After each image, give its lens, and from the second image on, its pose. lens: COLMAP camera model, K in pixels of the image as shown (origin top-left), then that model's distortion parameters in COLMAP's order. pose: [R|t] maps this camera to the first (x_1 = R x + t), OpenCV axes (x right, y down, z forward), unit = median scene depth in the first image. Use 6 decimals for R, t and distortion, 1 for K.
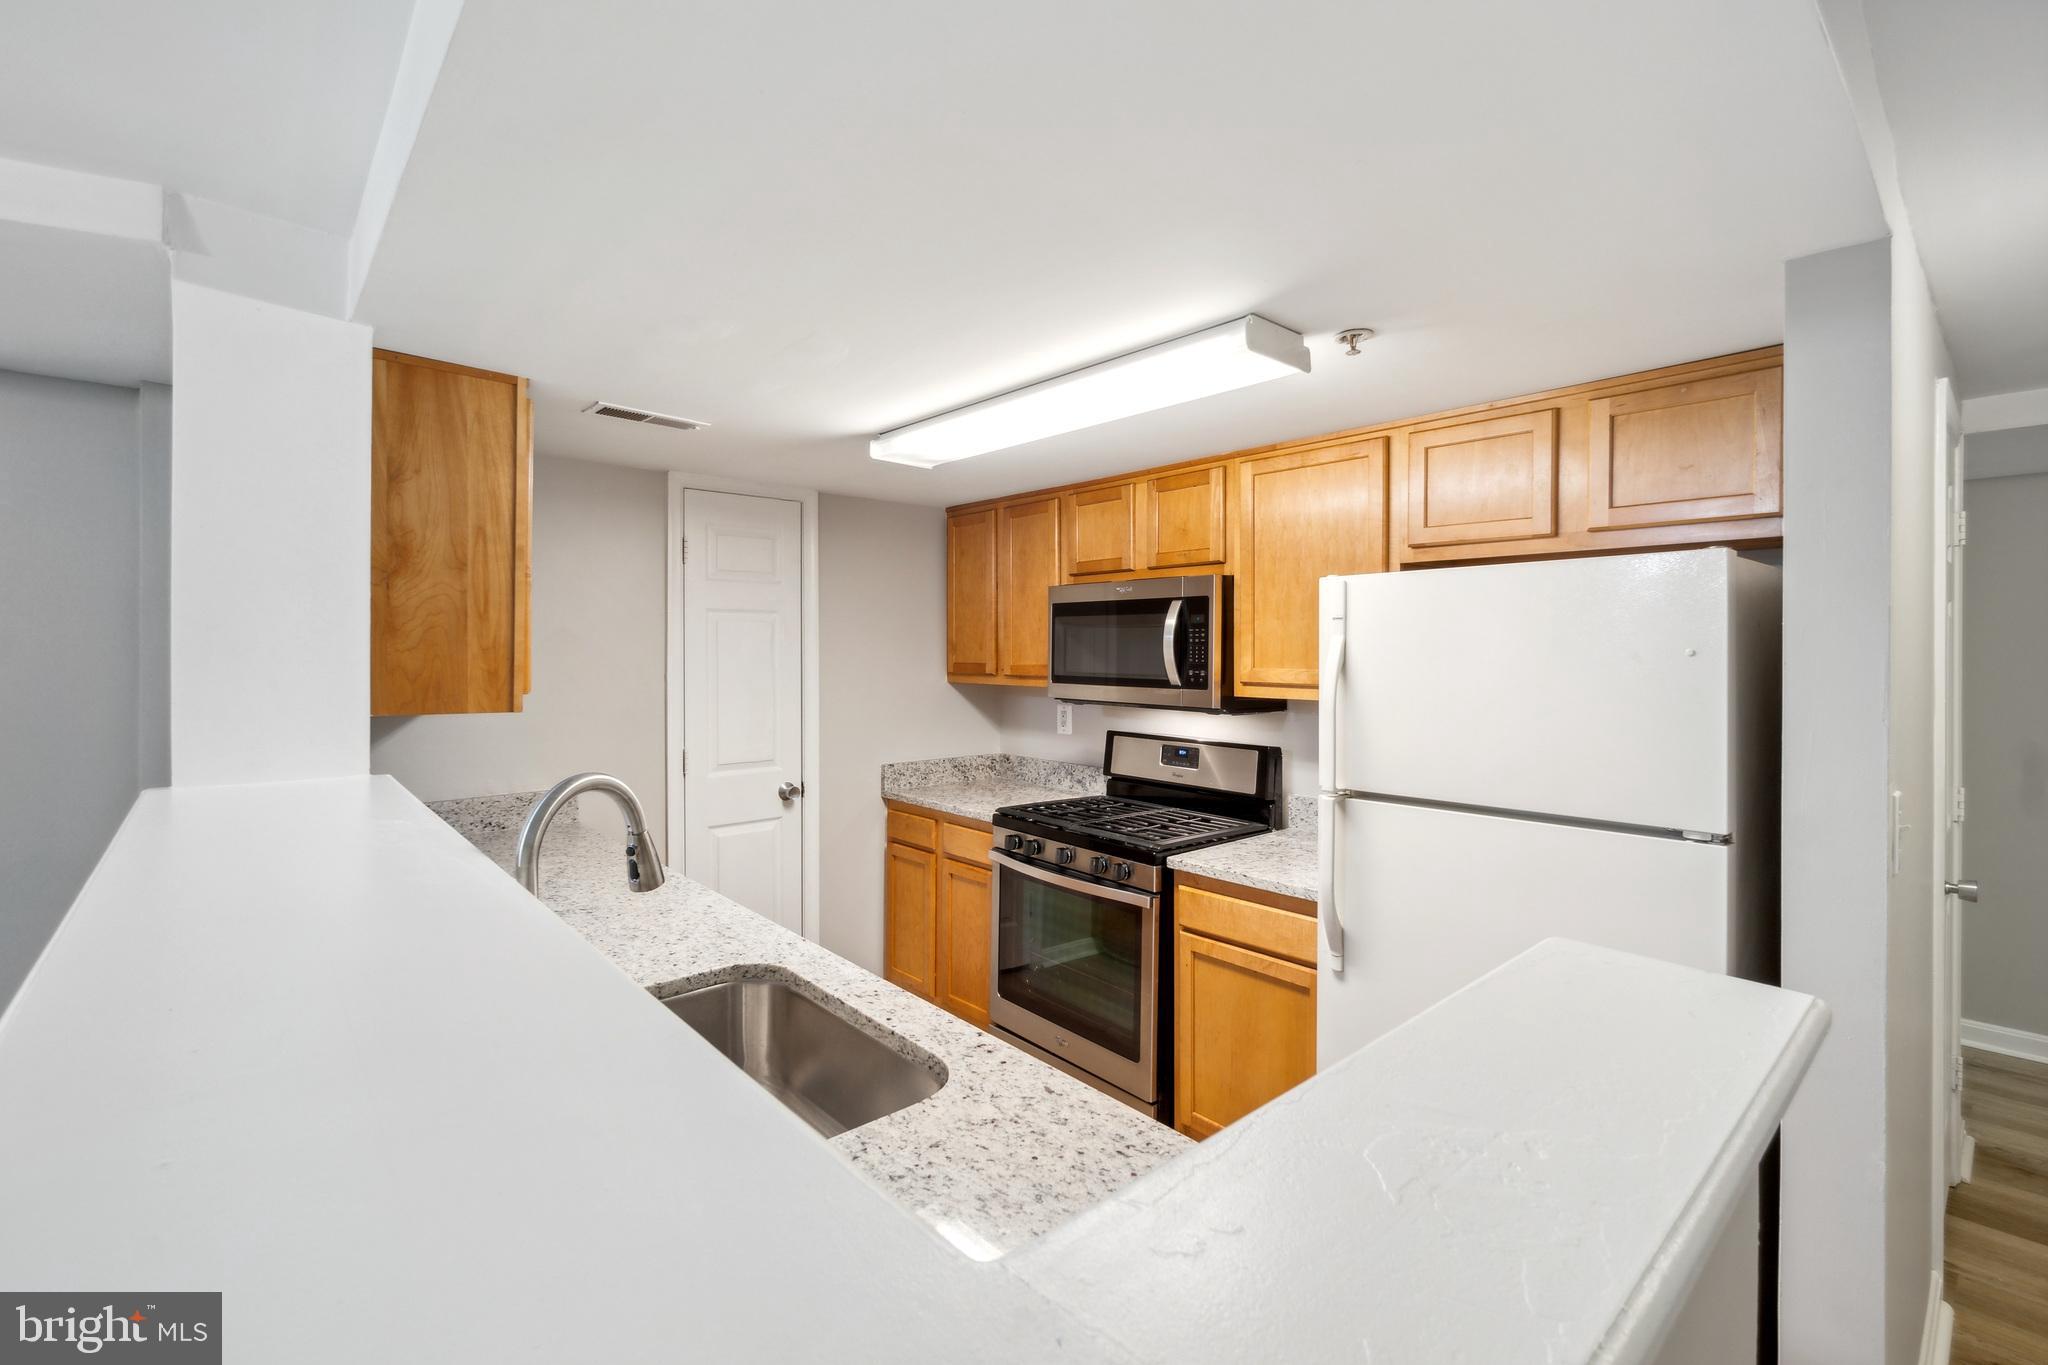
lens RADIAL K [[901.1, 0, 1018.5], [0, 901.1, 665.1], [0, 0, 1]] dist [-0.002119, -0.000031]
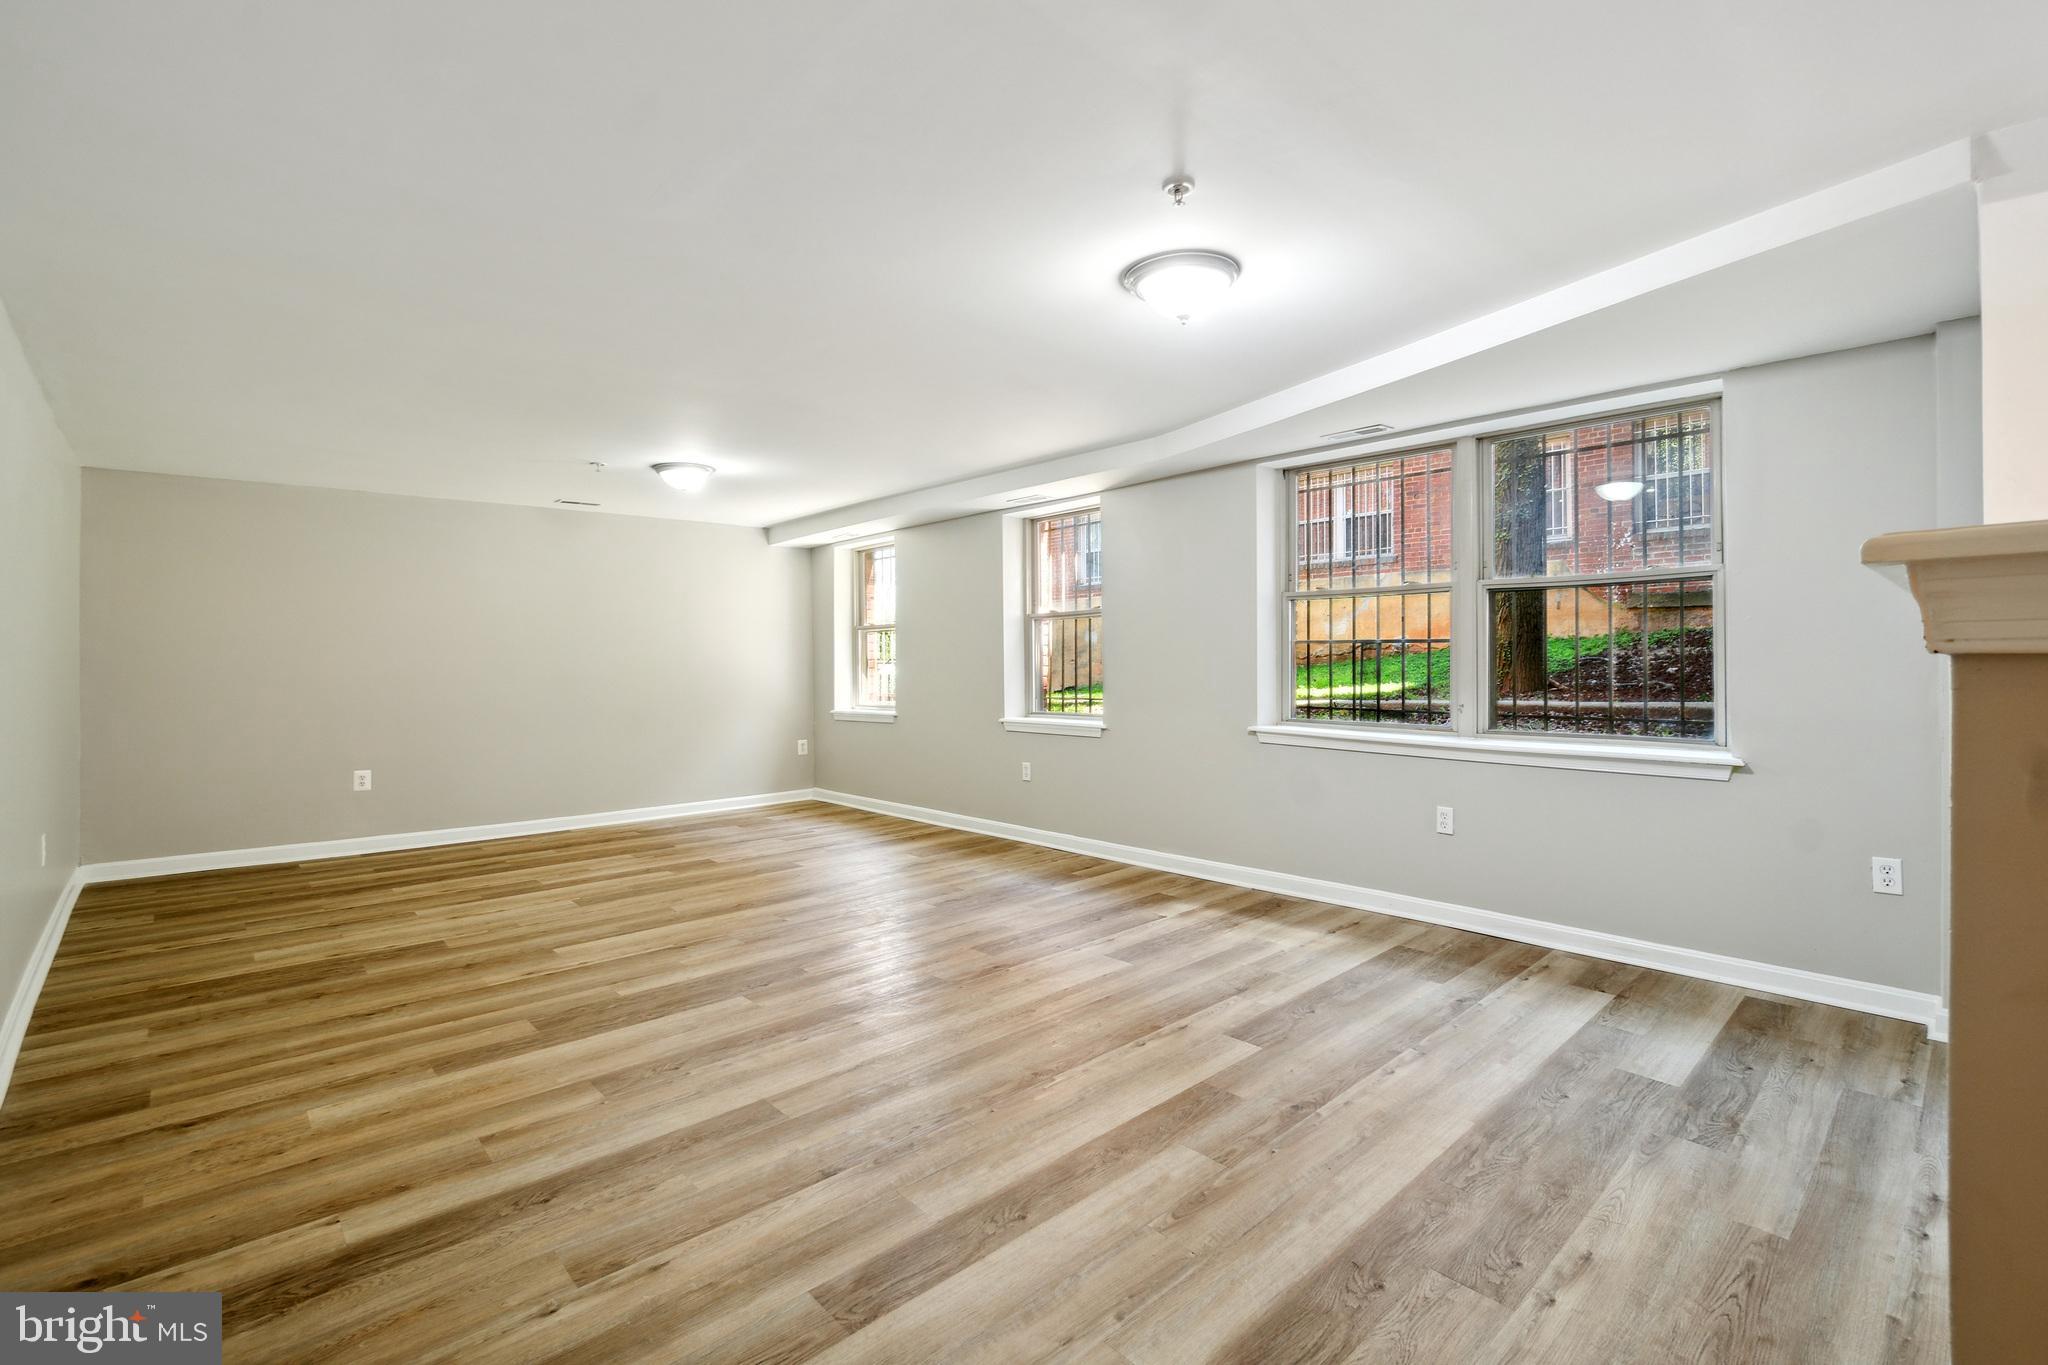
lens RADIAL K [[910.7, 0, 1026.1], [0, 910.7, 672.3], [0, 0, 1]] dist [-0.003991, -0.000219]
pose [[0.036424, 0.002846, -0.999332, 0.141574], [-0.007951, 0.999965, 0.002558, 0.120396], [0.999305, 0.007853, 0.036445, -0.193401]]
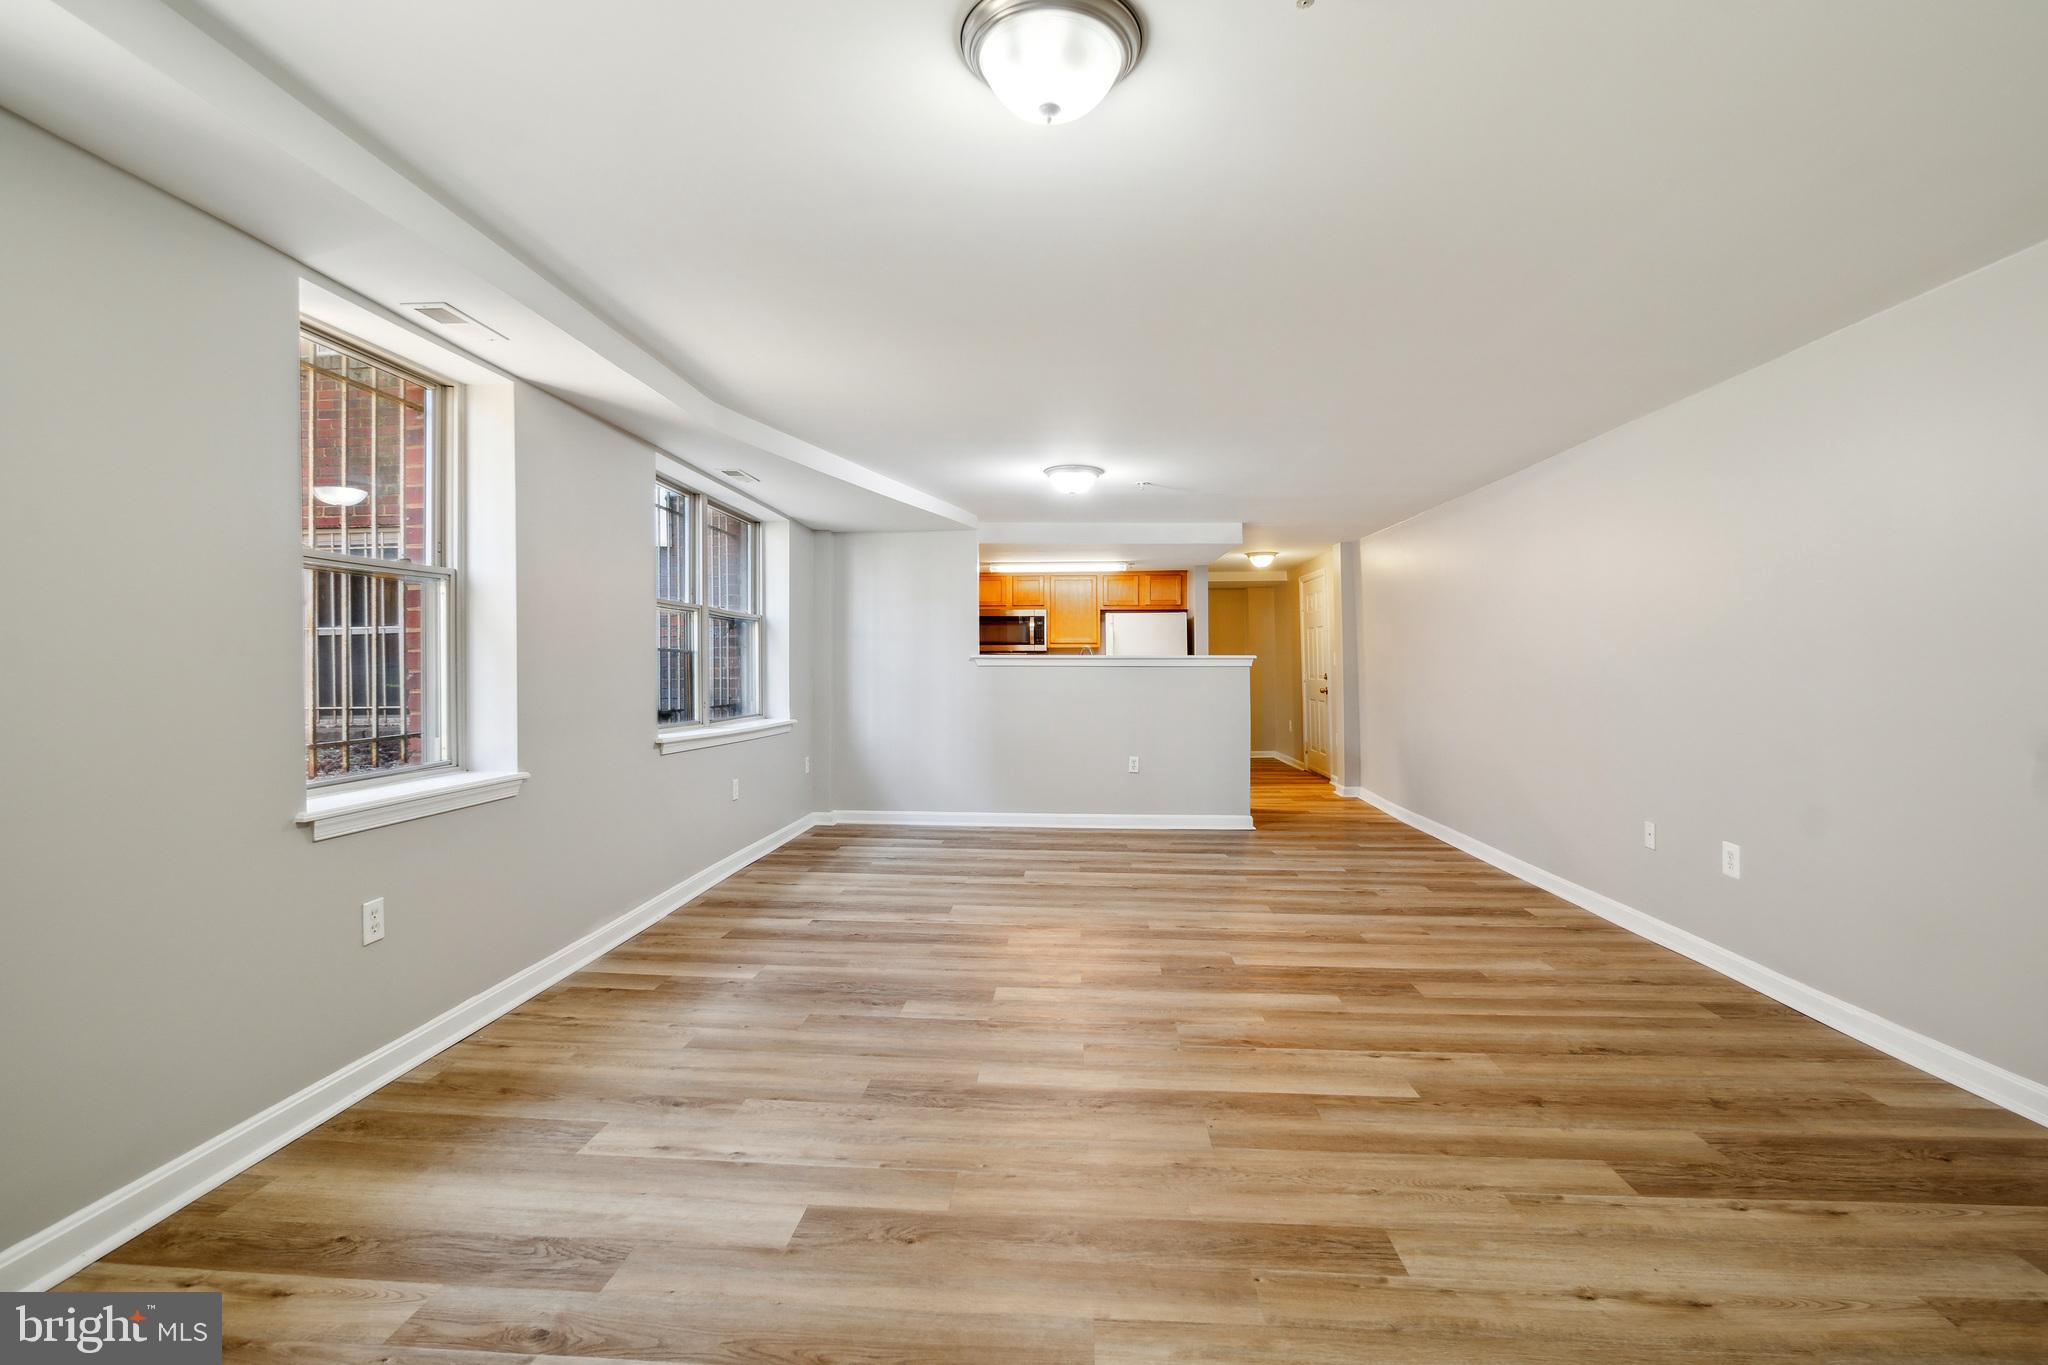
lens RADIAL K [[903.3, 0, 1025.3], [0, 903.3, 650.5], [0, 0, 1]] dist [-0.004958, 0.000485]
pose [[0.703000, 0.006078, 0.711164, -2.060051], [0.016241, 0.999566, -0.024597, 0.120911], [-0.711005, 0.028842, 0.702596, -1.168525]]
